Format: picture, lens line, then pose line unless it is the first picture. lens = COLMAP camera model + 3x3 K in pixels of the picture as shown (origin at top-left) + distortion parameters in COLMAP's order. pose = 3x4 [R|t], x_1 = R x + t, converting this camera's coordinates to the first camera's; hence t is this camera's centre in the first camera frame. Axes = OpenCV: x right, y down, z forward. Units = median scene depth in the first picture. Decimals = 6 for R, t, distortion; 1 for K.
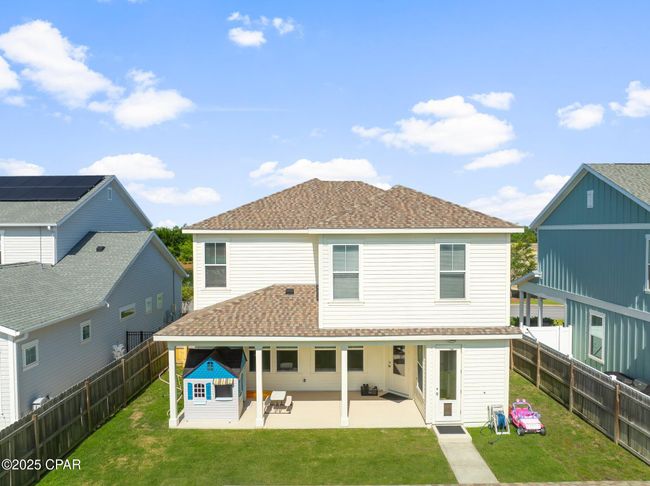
lens RADIAL K [[456.0, 0, 325.3], [0, 456.0, 243.7], [0, 0, 1]] dist [-0.030262, -0.001948]
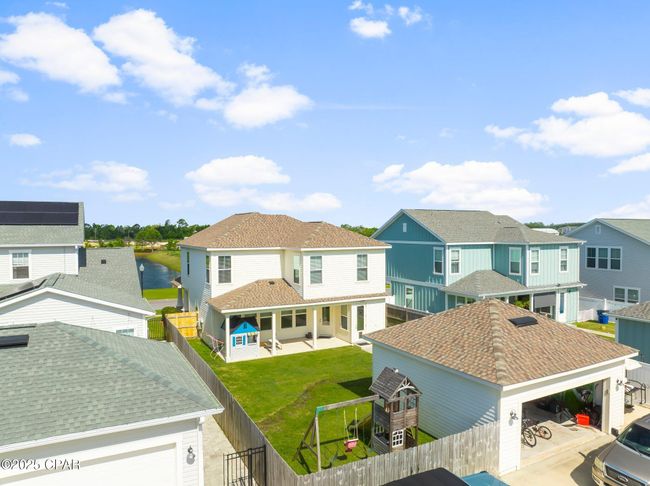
lens RADIAL K [[453.0, 0, 324.9], [0, 453.0, 244.2], [0, 0, 1]] dist [-0.001140, 0.000337]
pose [[0.885796, -0.014169, 0.463859, -0.802705], [0.014834, 0.999888, 0.002215, -0.049771], [-0.463838, 0.004919, 0.885906, -0.724712]]
